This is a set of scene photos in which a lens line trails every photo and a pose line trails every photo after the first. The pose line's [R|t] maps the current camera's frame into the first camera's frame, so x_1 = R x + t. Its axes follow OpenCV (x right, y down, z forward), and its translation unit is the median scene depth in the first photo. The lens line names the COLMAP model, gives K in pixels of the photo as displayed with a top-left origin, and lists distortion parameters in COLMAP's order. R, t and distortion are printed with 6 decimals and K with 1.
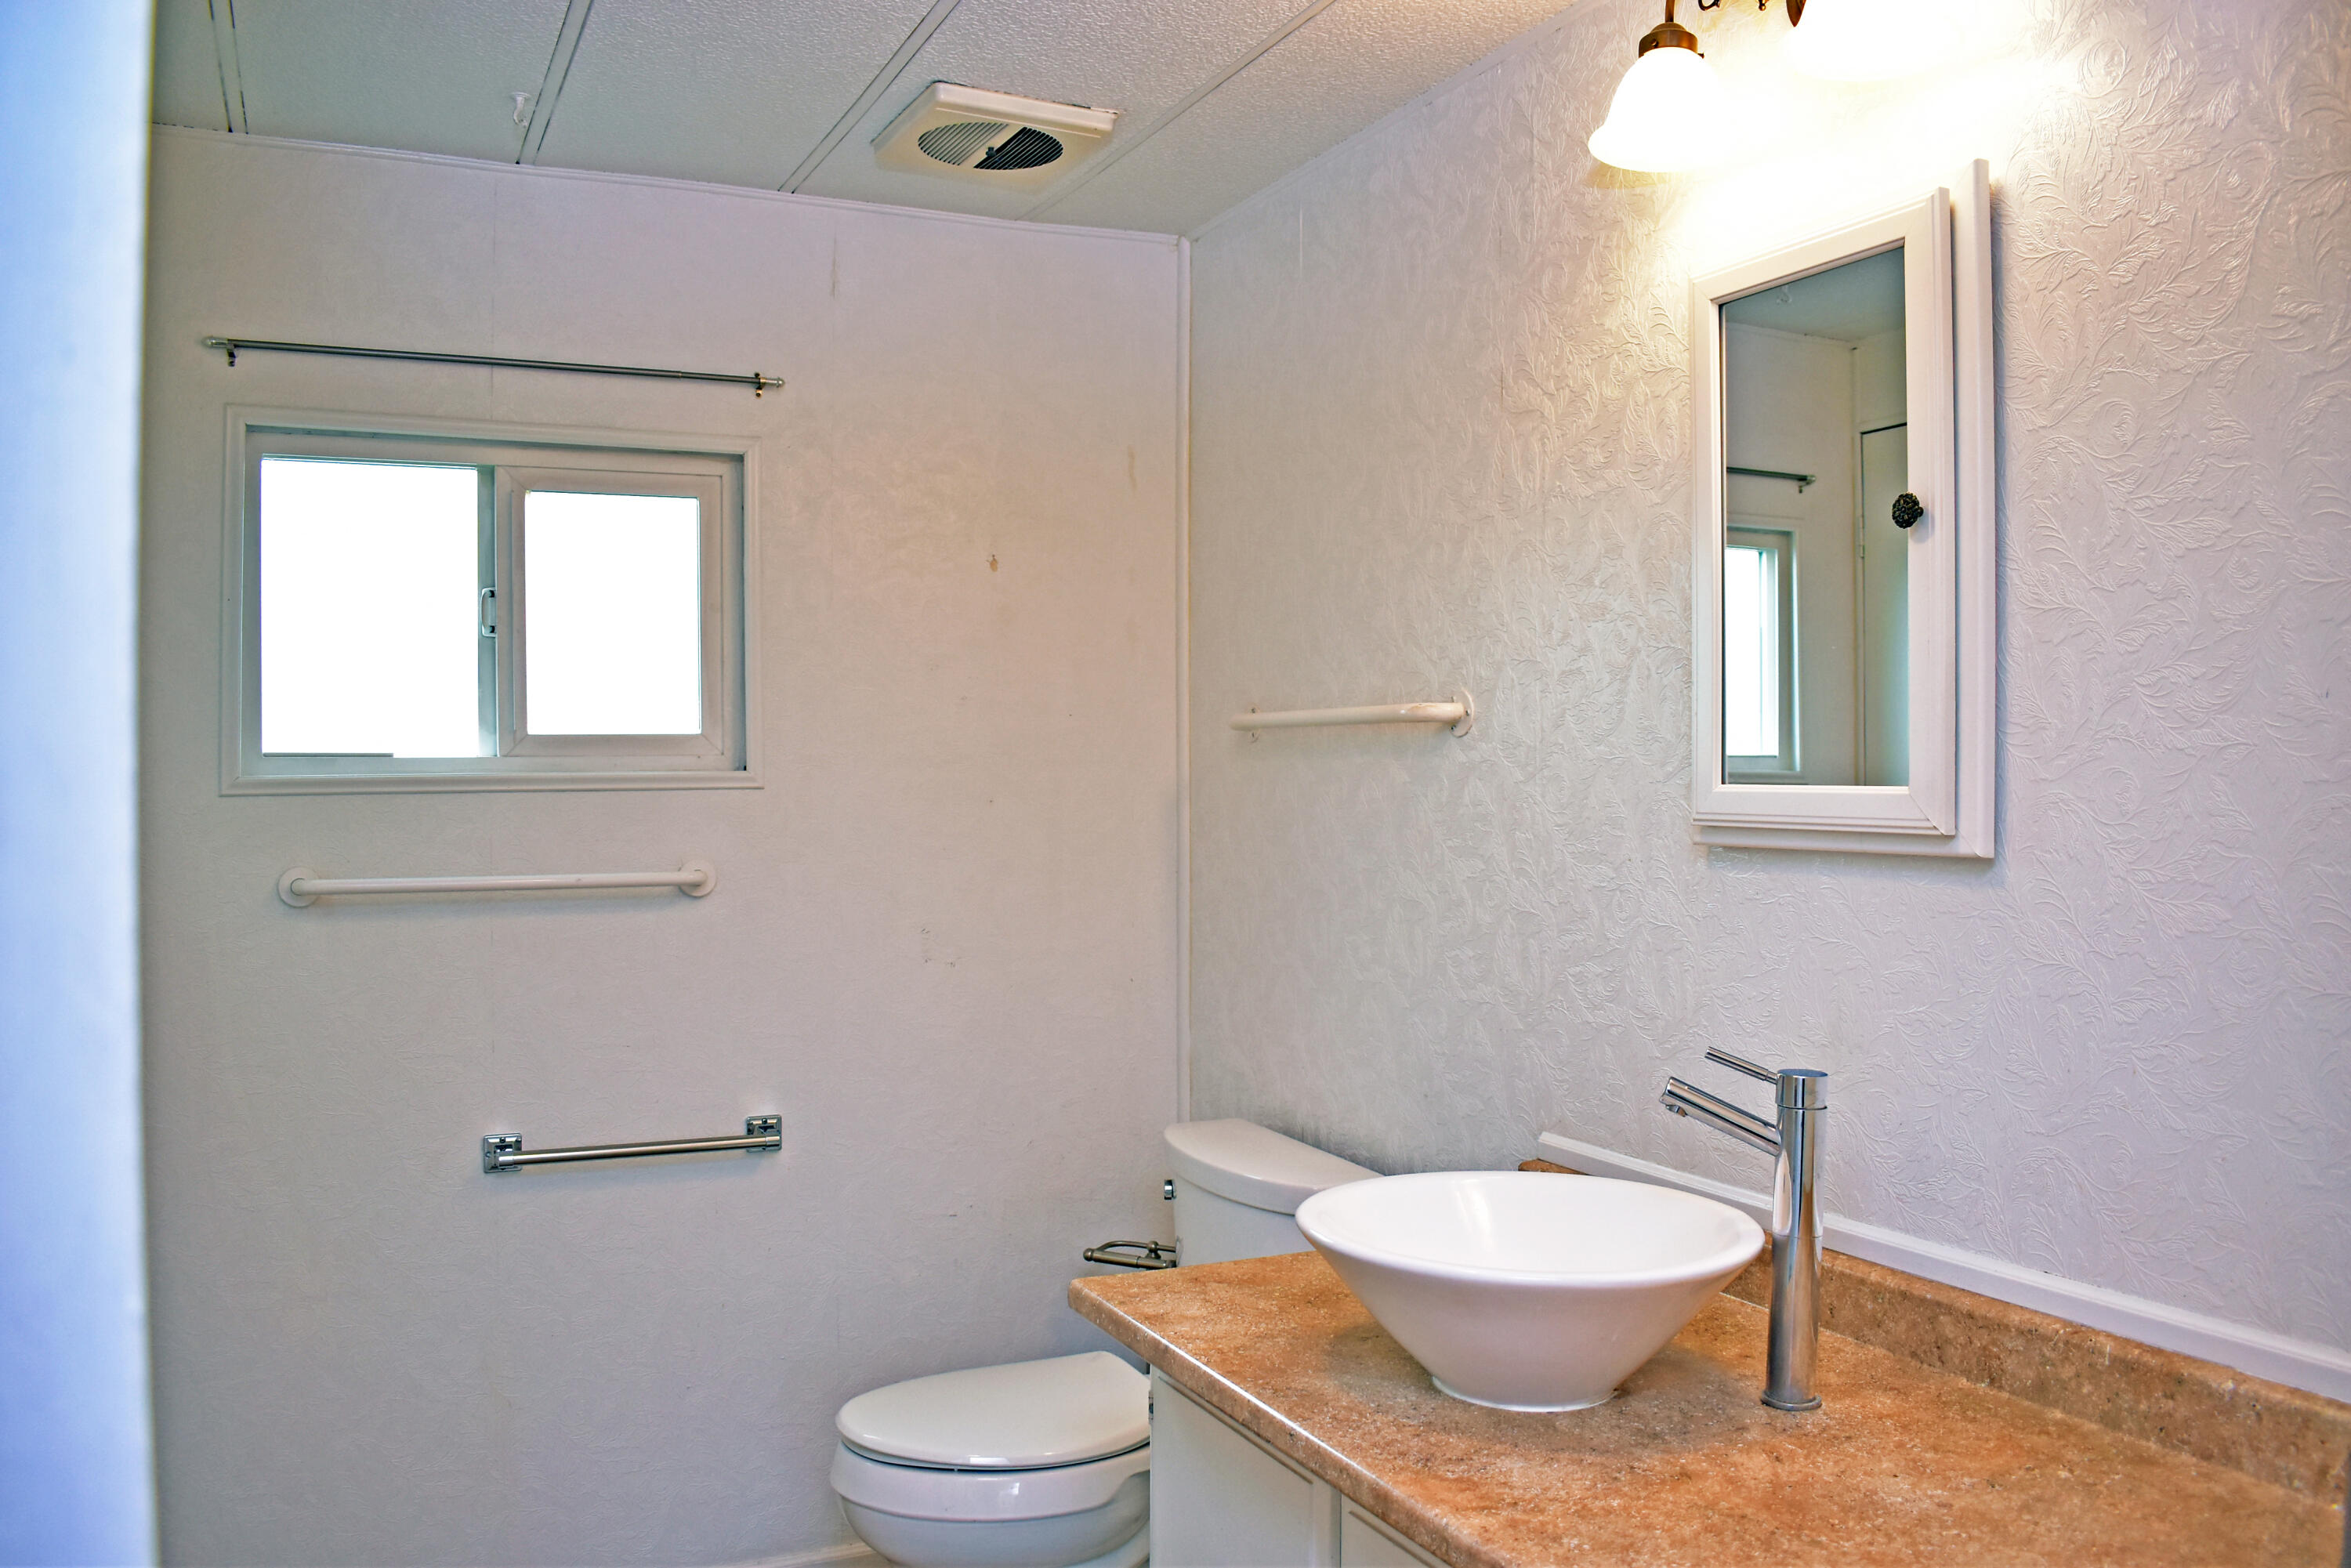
lens RADIAL K [[1836.2, 0, 1175.5], [0, 1836.2, 784.0], [0, 0, 1]] dist [-0.093826, 0.015879]
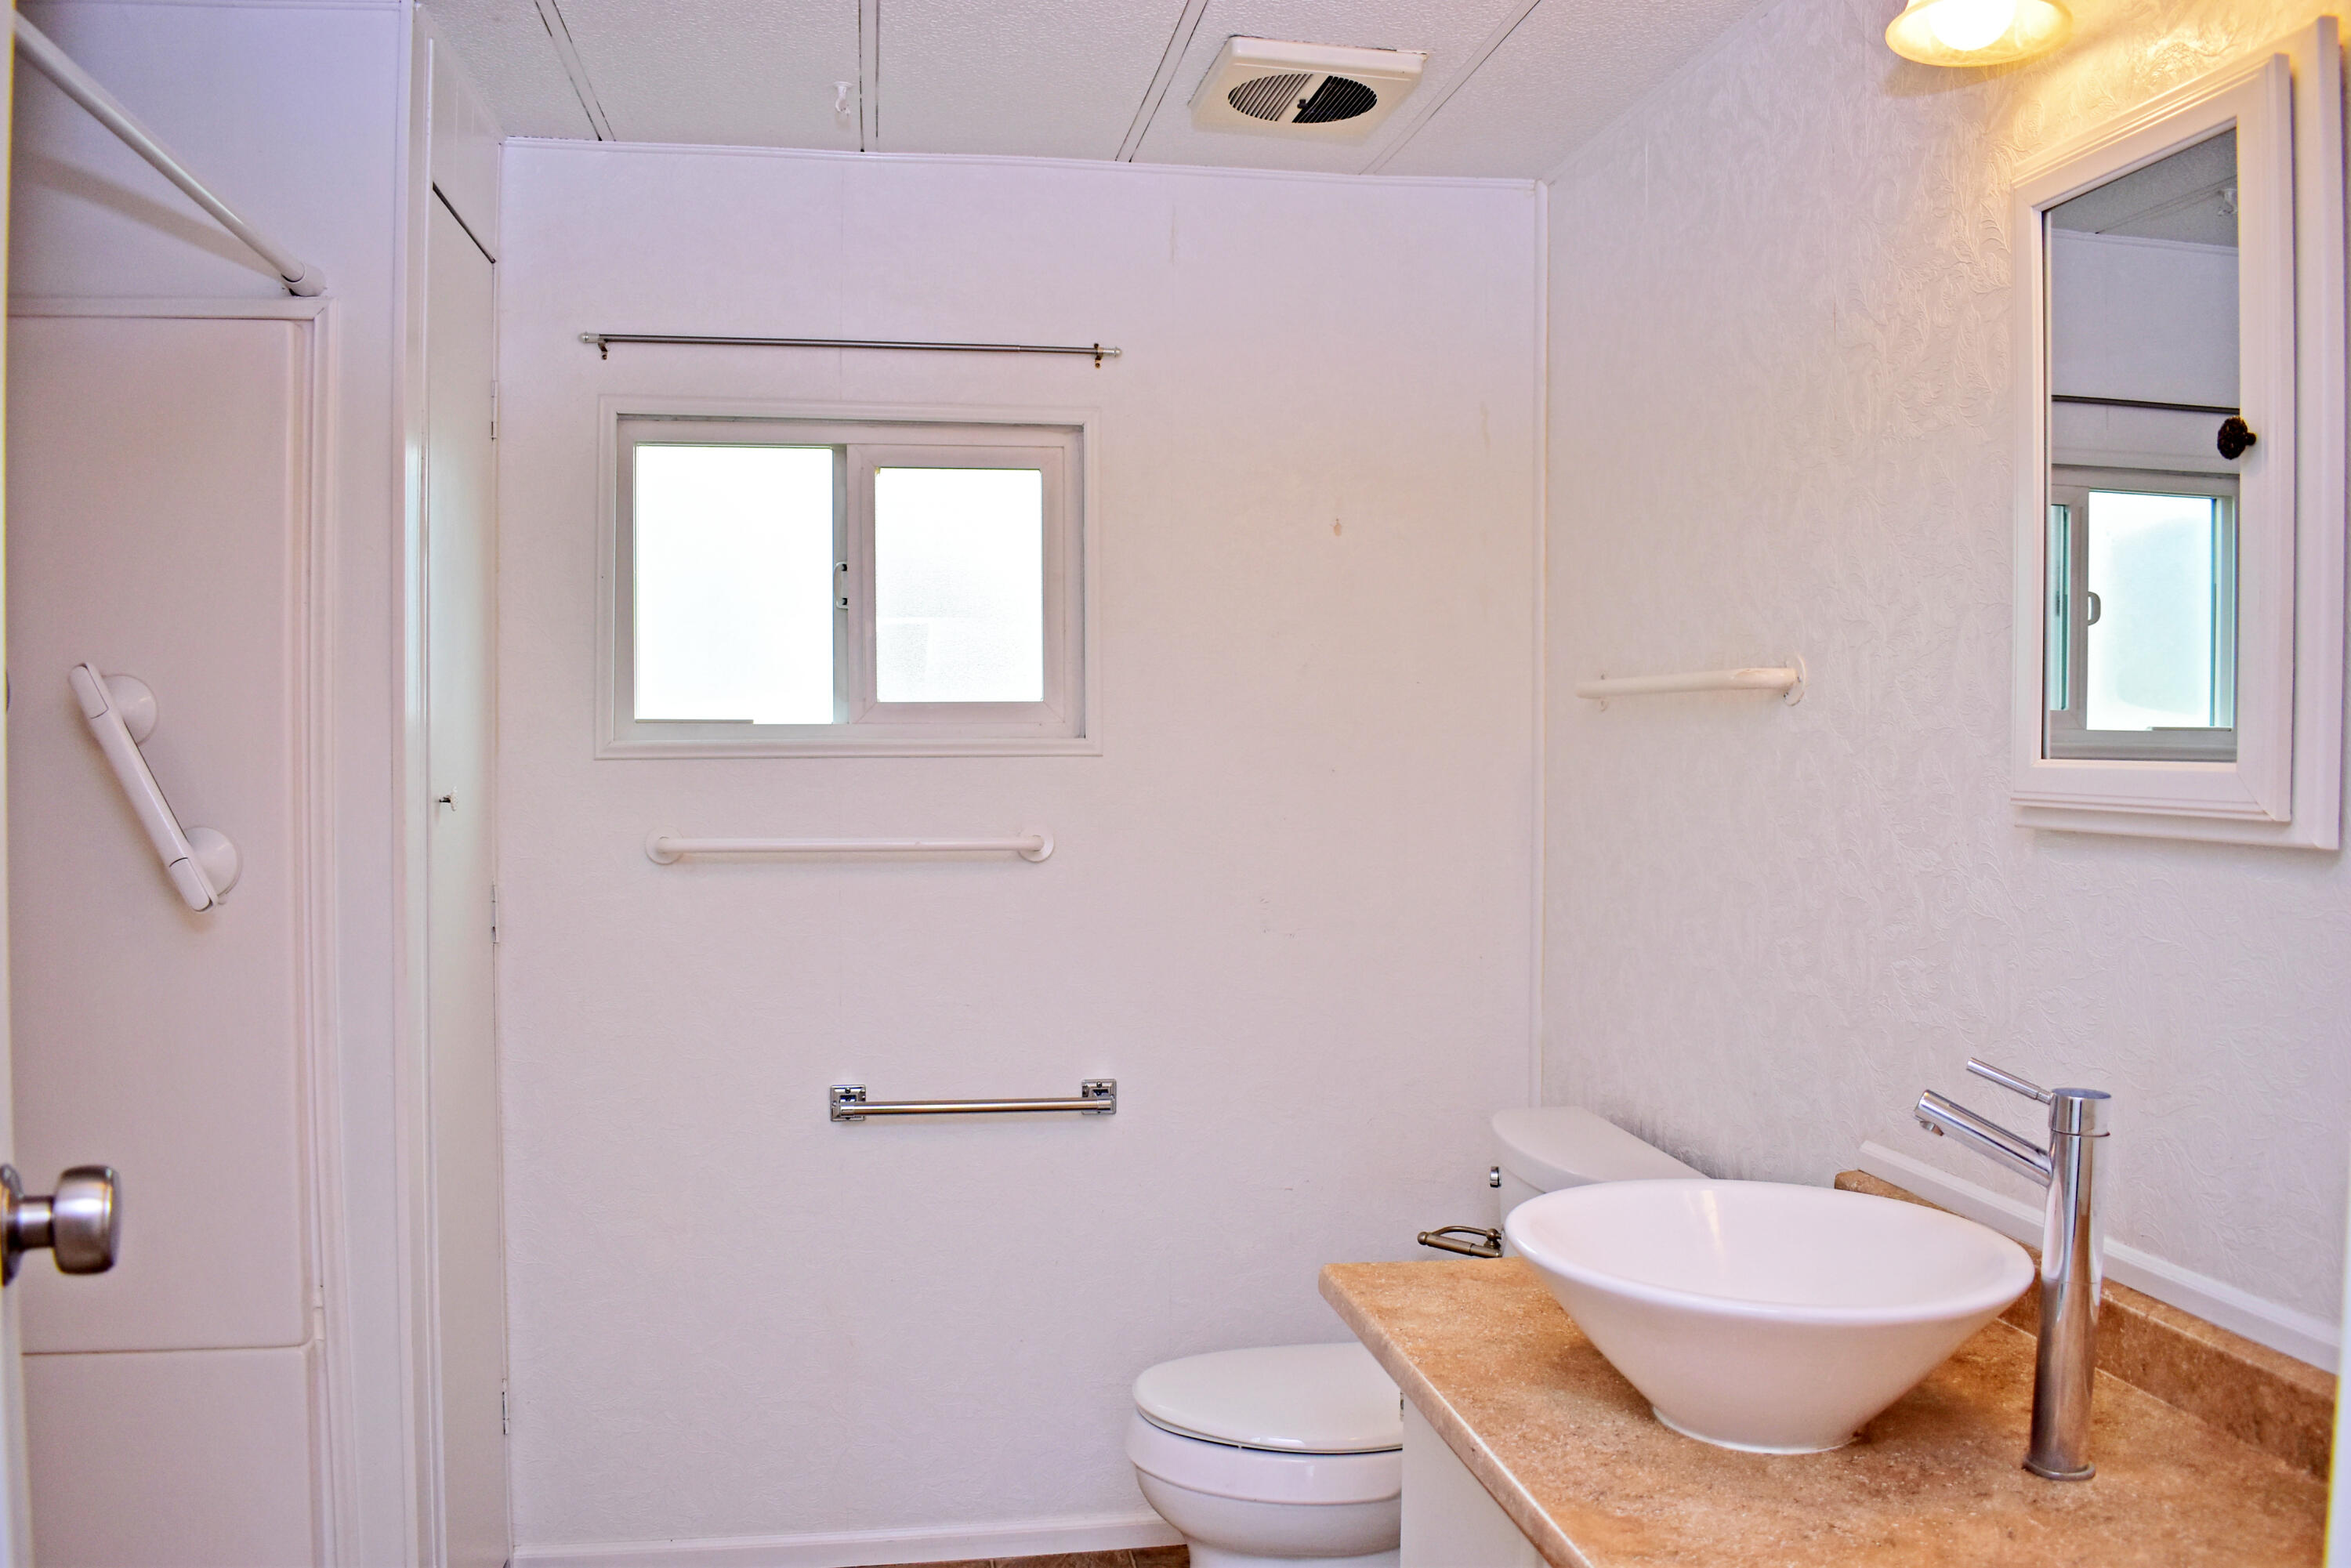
lens RADIAL K [[1836.2, 0, 1175.5], [0, 1836.2, 784.0], [0, 0, 1]] dist [-0.093826, 0.015879]
pose [[0.962455, 0.011468, -0.271199, 0.104868], [-0.006943, 0.999820, 0.017639, -0.000211], [0.271353, -0.015094, 0.962362, 0.041118]]
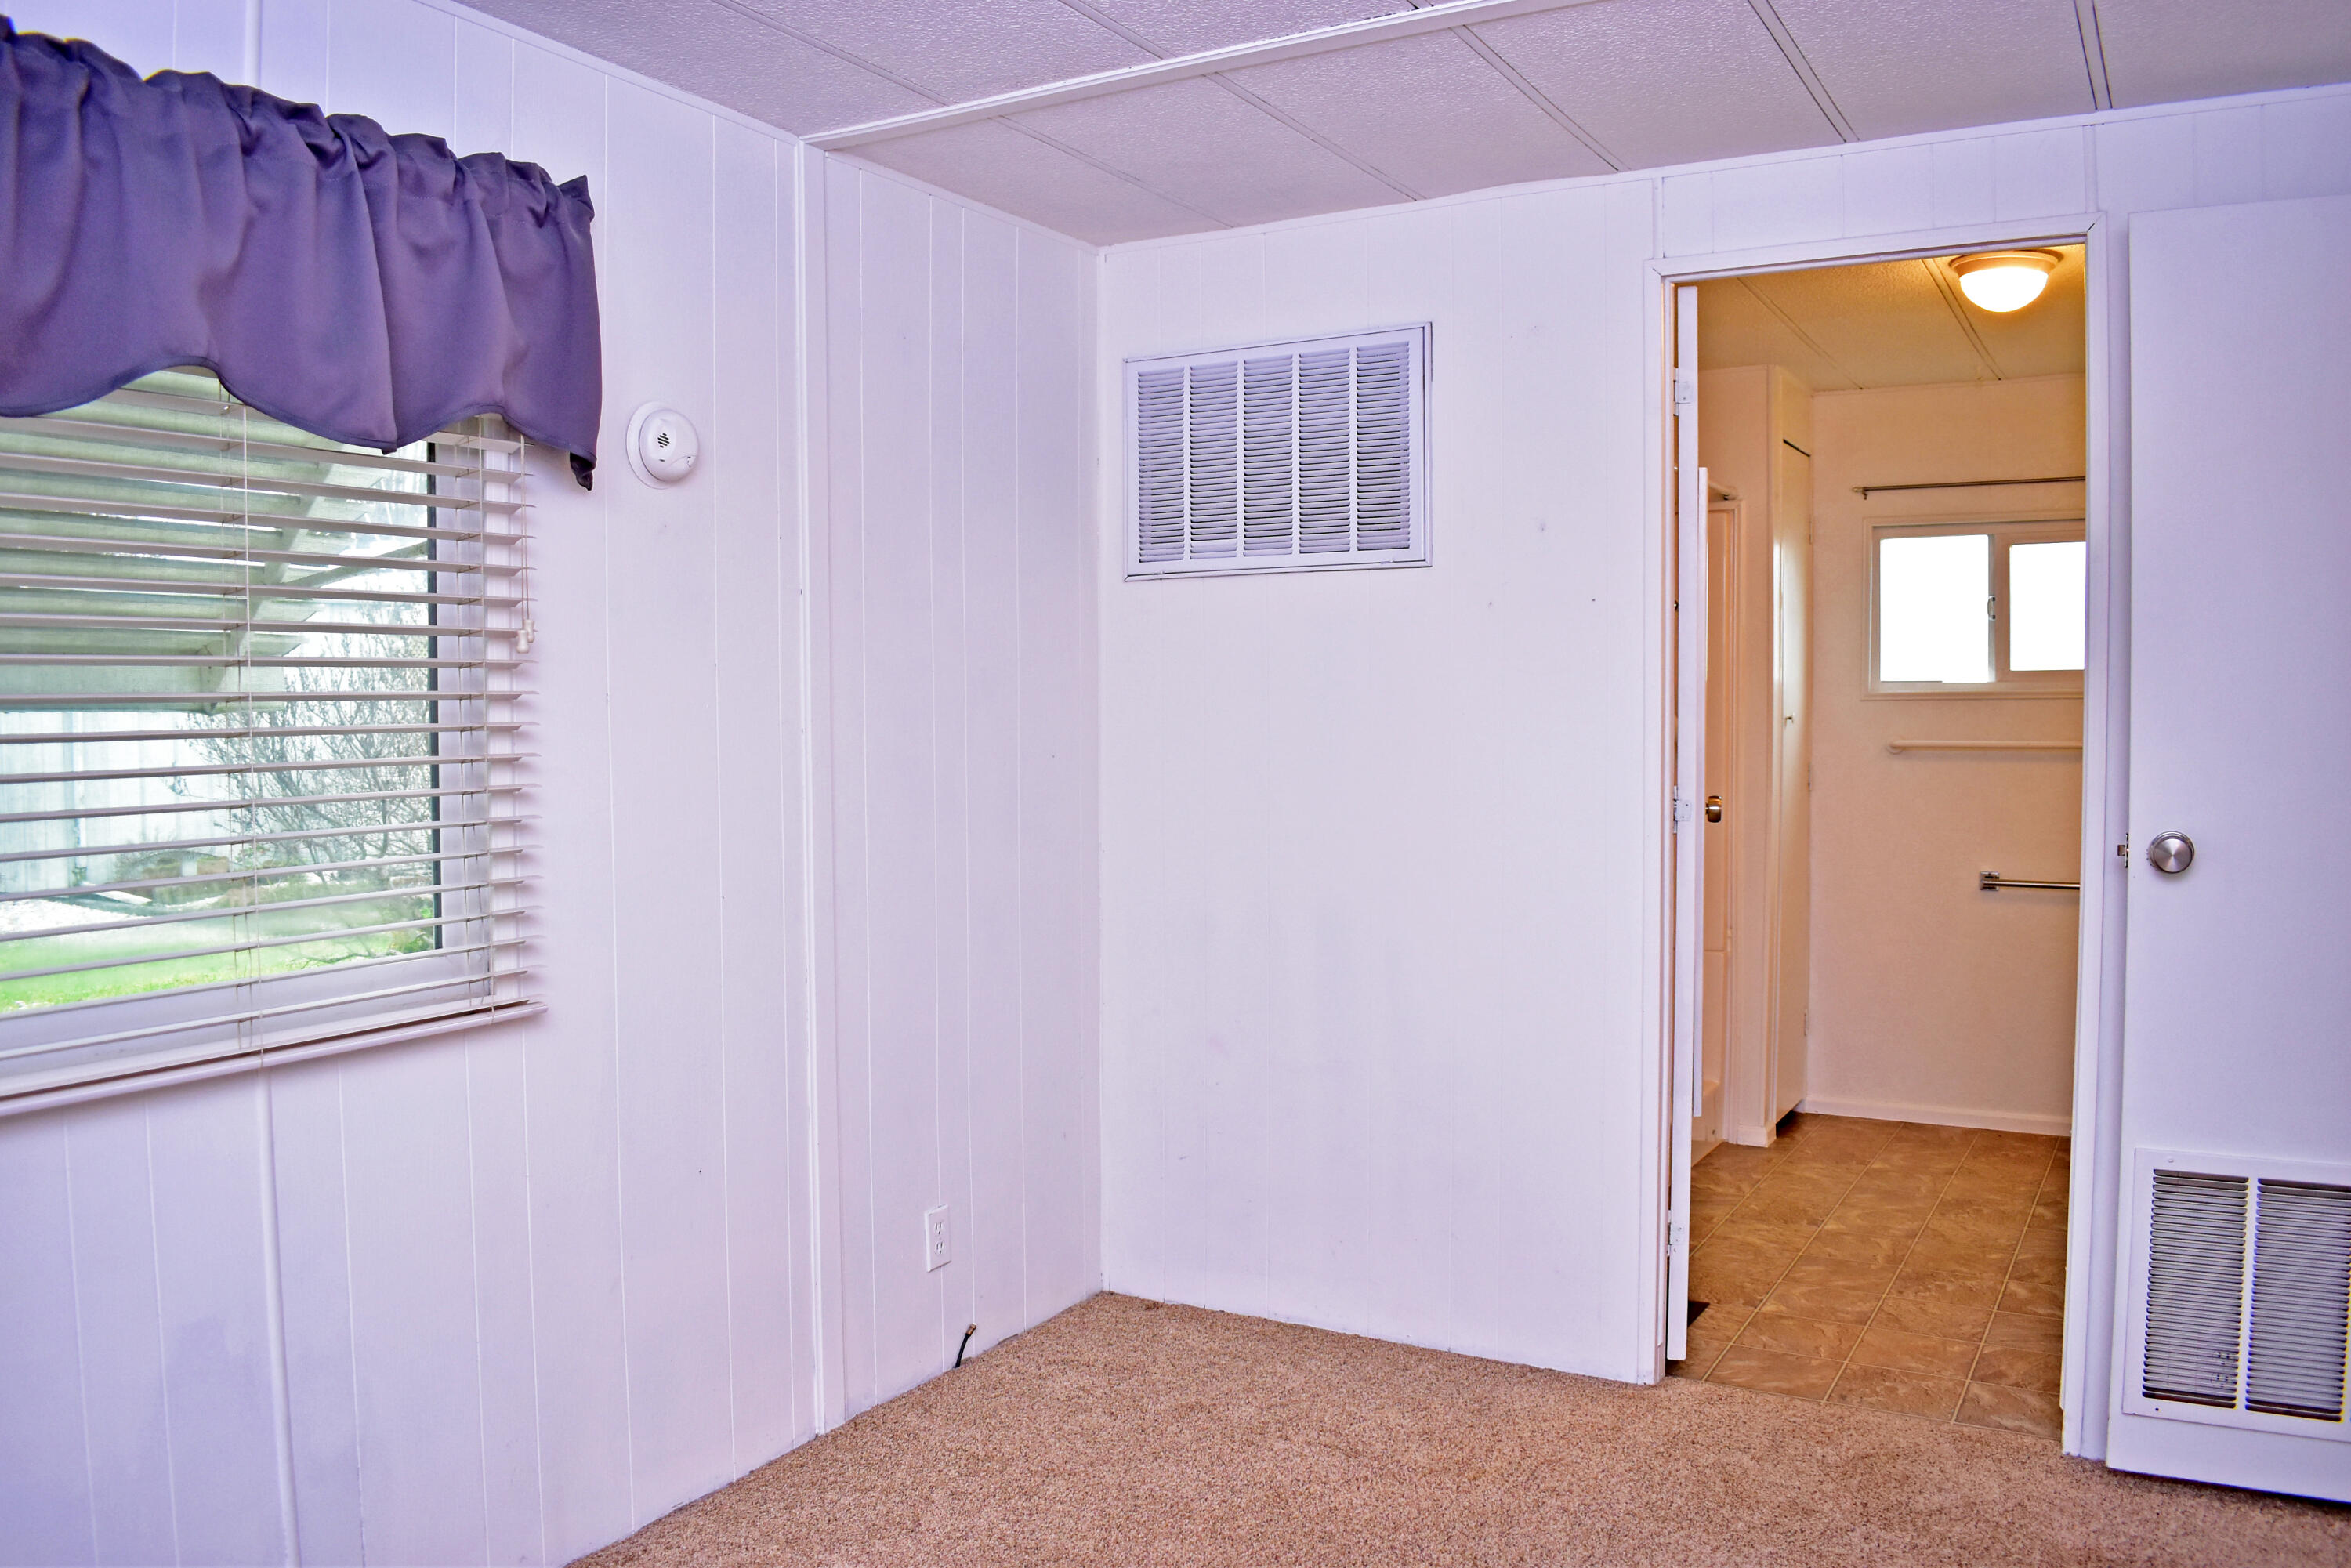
lens RADIAL K [[1836.2, 0, 1175.5], [0, 1836.2, 784.0], [0, 0, 1]] dist [-0.093826, 0.015879]
pose [[0.572109, 0.033088, -0.819510, 0.817662], [-0.000371, 0.999196, 0.040084, 0.020650], [0.820178, -0.022629, 0.571661, -0.963428]]
